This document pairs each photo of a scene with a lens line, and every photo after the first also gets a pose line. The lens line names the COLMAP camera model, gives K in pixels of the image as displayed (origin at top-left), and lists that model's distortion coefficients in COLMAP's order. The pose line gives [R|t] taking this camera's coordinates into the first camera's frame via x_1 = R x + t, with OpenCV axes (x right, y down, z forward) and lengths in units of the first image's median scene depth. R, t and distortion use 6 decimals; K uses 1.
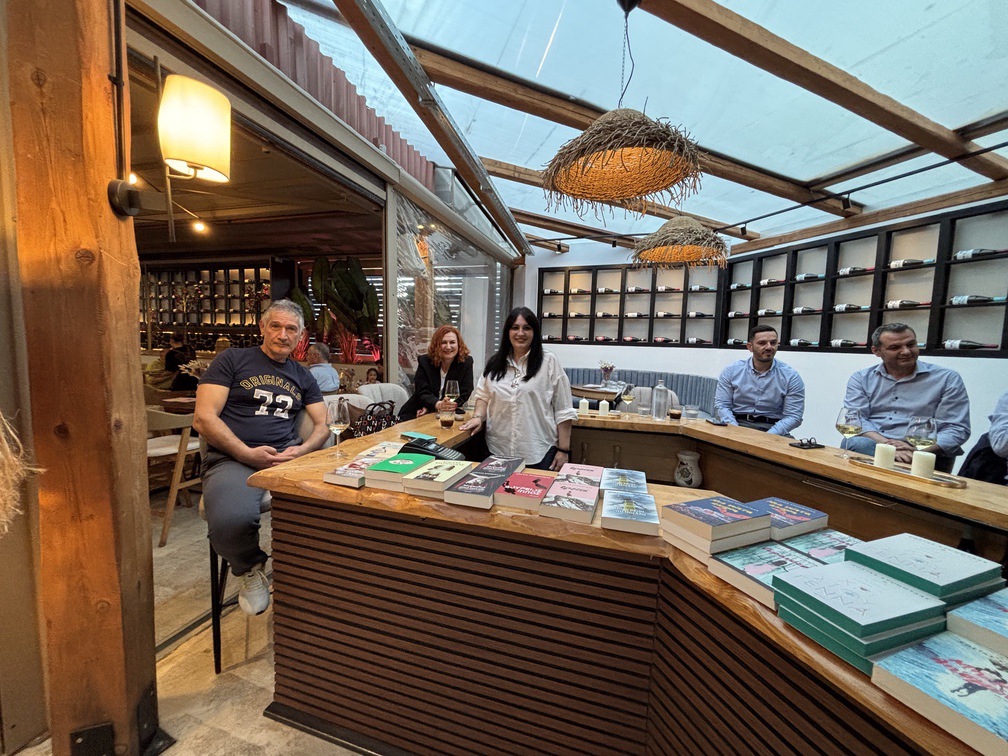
lens RADIAL K [[406.4, 0, 503.6], [0, 406.4, 377.2], [0, 0, 1]] dist [-0.003214, 0.000496]
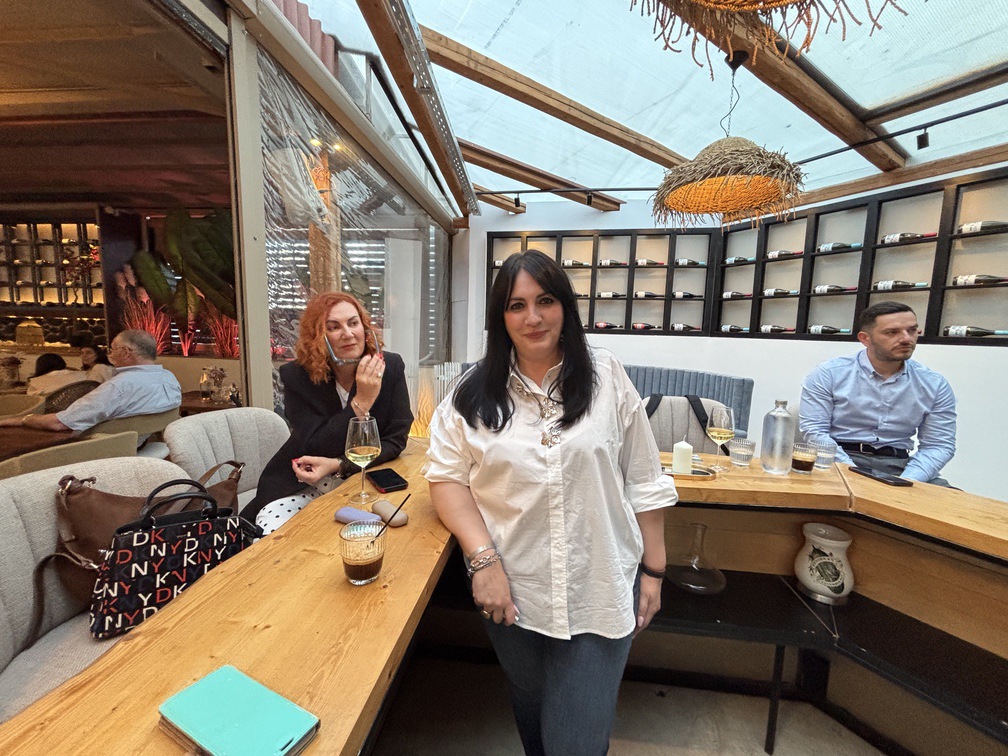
lens RADIAL K [[406.4, 0, 505.2], [0, 406.4, 374.4], [0, 0, 1]] dist [-0.003214, 0.000496]
pose [[0.982359, -0.021519, 0.185761, -0.033587], [0.016379, 0.999440, 0.029162, -0.023409], [-0.186285, -0.025605, 0.982162, 0.259832]]
